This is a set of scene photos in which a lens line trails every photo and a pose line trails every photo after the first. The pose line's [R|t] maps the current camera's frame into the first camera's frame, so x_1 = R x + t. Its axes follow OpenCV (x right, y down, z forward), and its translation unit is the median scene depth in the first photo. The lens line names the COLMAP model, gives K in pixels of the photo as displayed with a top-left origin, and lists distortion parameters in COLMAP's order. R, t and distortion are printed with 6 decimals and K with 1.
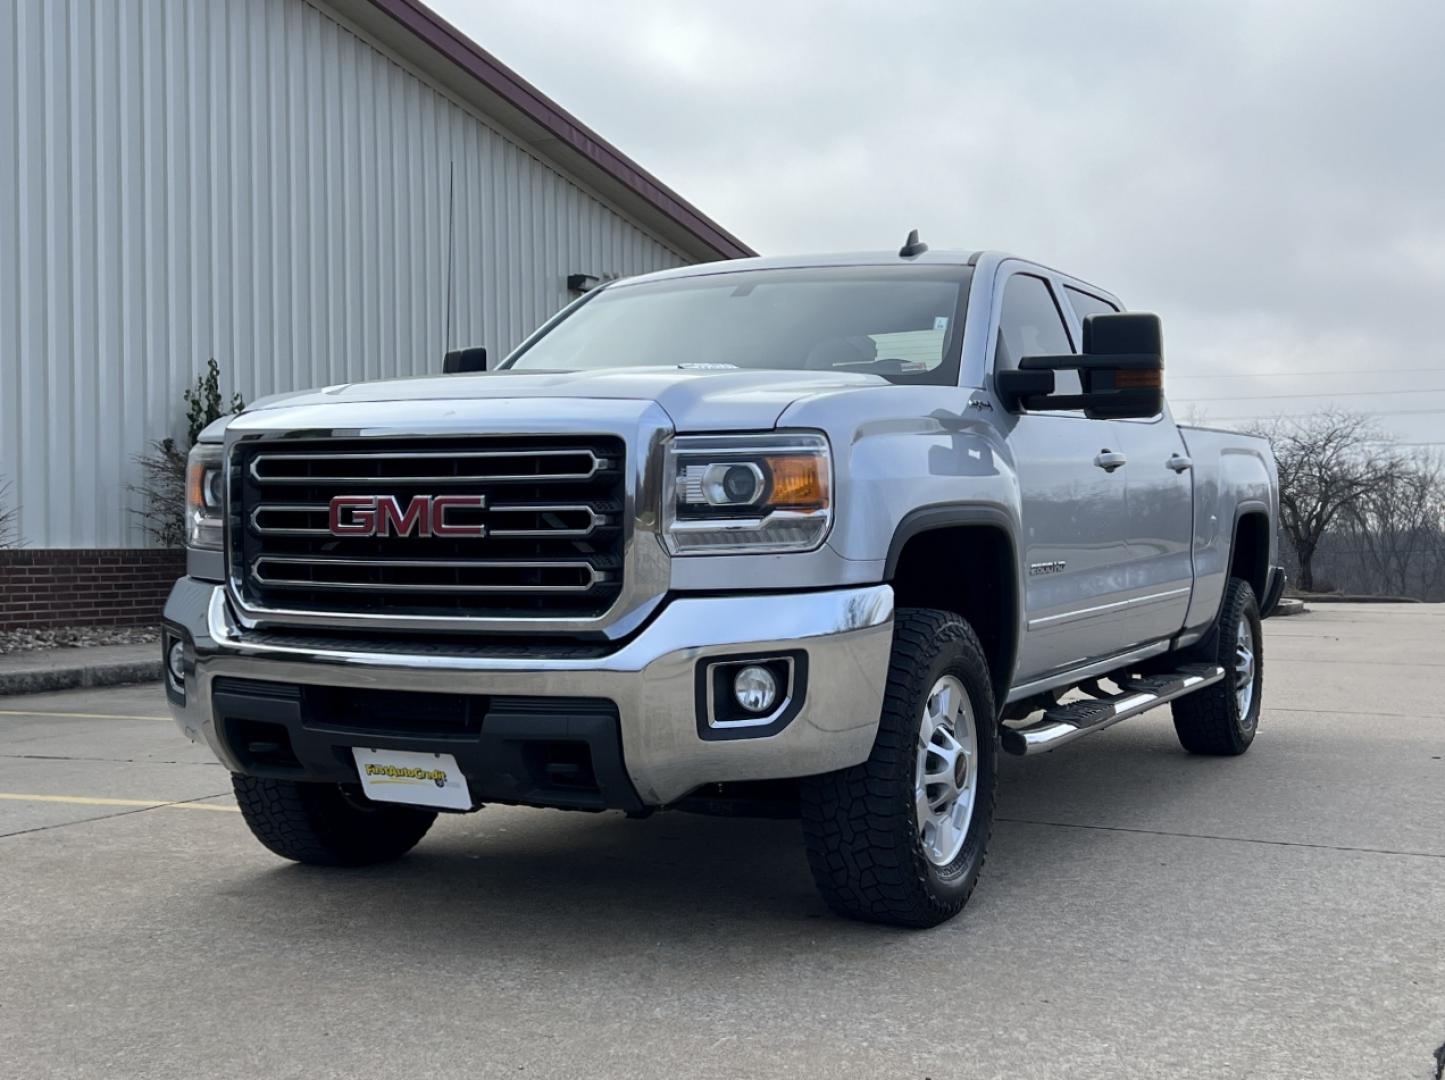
lens RADIAL K [[2734.7, 0, 717.7], [0, 2734.7, 538.9], [0, 0, 1]] dist [0.038272, 0.000000]
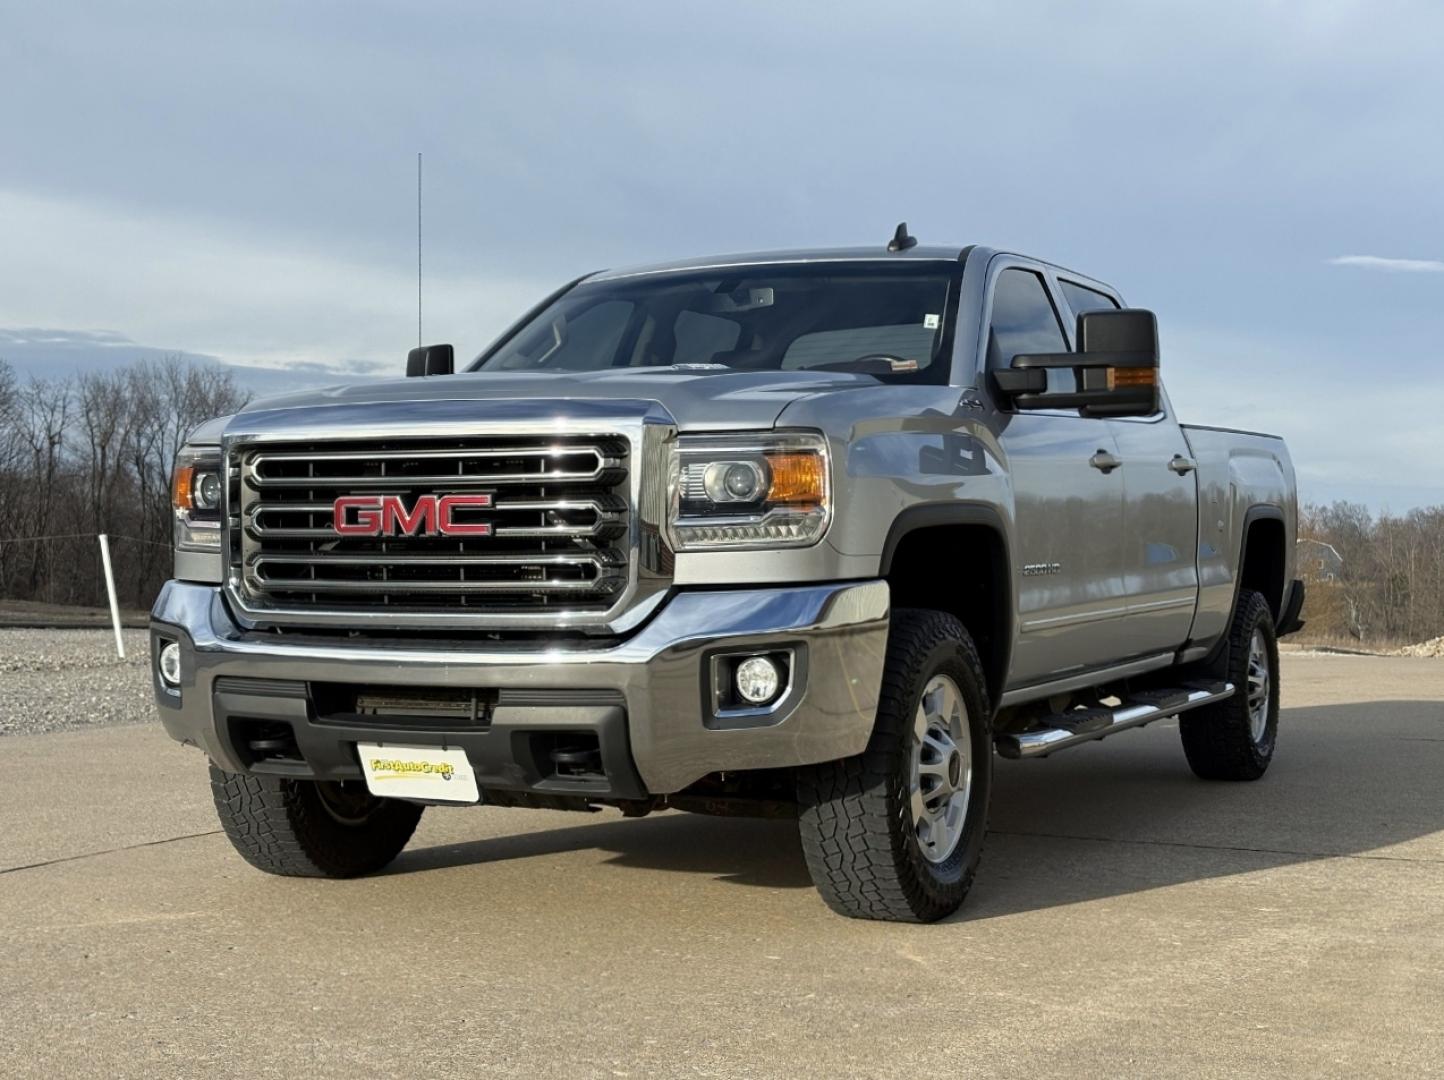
lens RADIAL K [[3592.4, 0, 724.4], [0, 3592.4, 541.4], [0, 0, 1]] dist [0.120111, 0.000000]
pose [[0.999618, -0.004657, 0.027257, -0.032816], [0.004935, 0.999936, -0.010155, 0.015004], [-0.027208, 0.010286, 0.999577, -0.332632]]
